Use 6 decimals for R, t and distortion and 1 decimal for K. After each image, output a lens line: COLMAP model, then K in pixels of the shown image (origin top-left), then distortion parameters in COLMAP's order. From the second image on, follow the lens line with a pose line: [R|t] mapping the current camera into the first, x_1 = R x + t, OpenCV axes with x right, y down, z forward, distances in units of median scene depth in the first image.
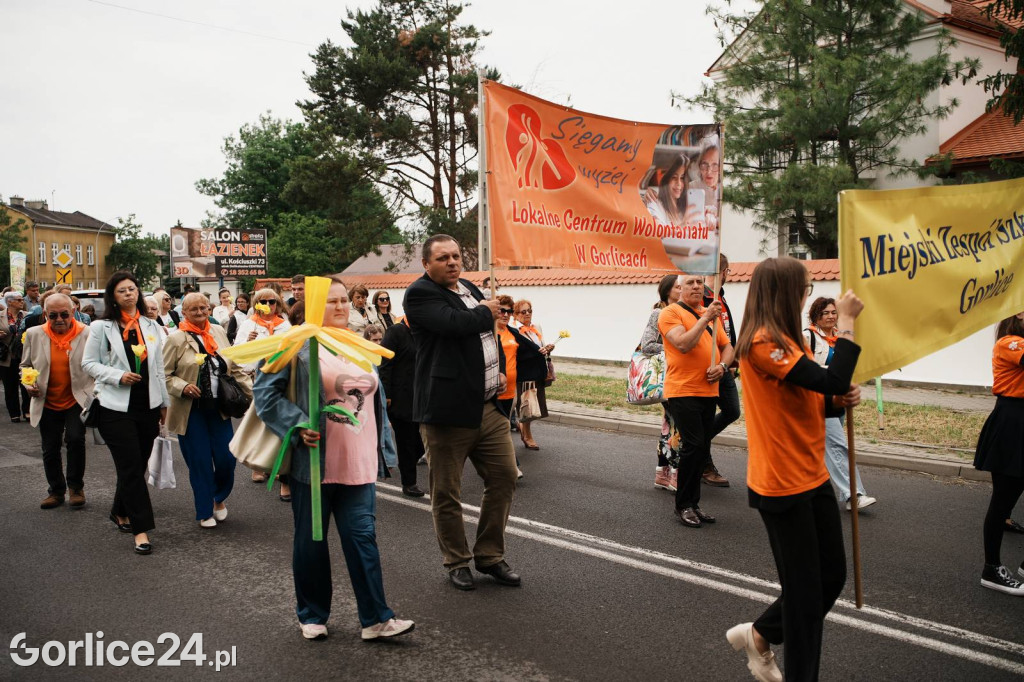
lens RADIAL K [[1011.7, 0, 511.2], [0, 1011.7, 337.8], [0, 0, 1]] dist [-0.006910, 0.000000]
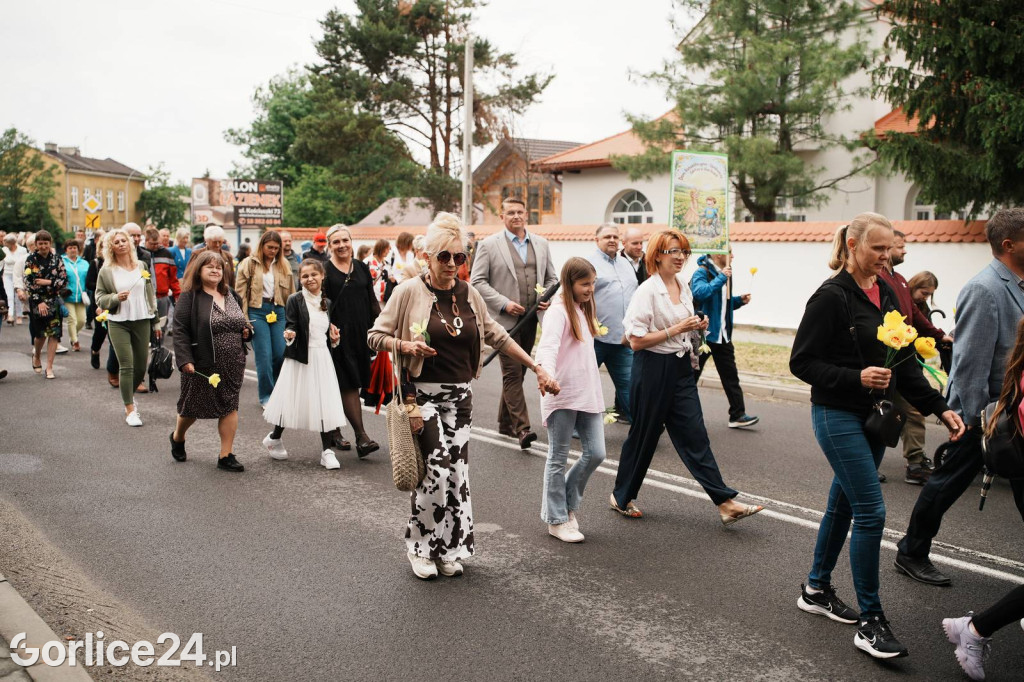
lens RADIAL K [[1034.5, 0, 507.8], [0, 1034.5, 330.7], [0, 0, 1]] dist [0.000014, 0.000000]
pose [[0.998856, 0.029089, -0.037949, 0.051055], [-0.027769, 0.999006, 0.034876, 0.006048], [0.038926, -0.033782, 0.998671, -0.100001]]
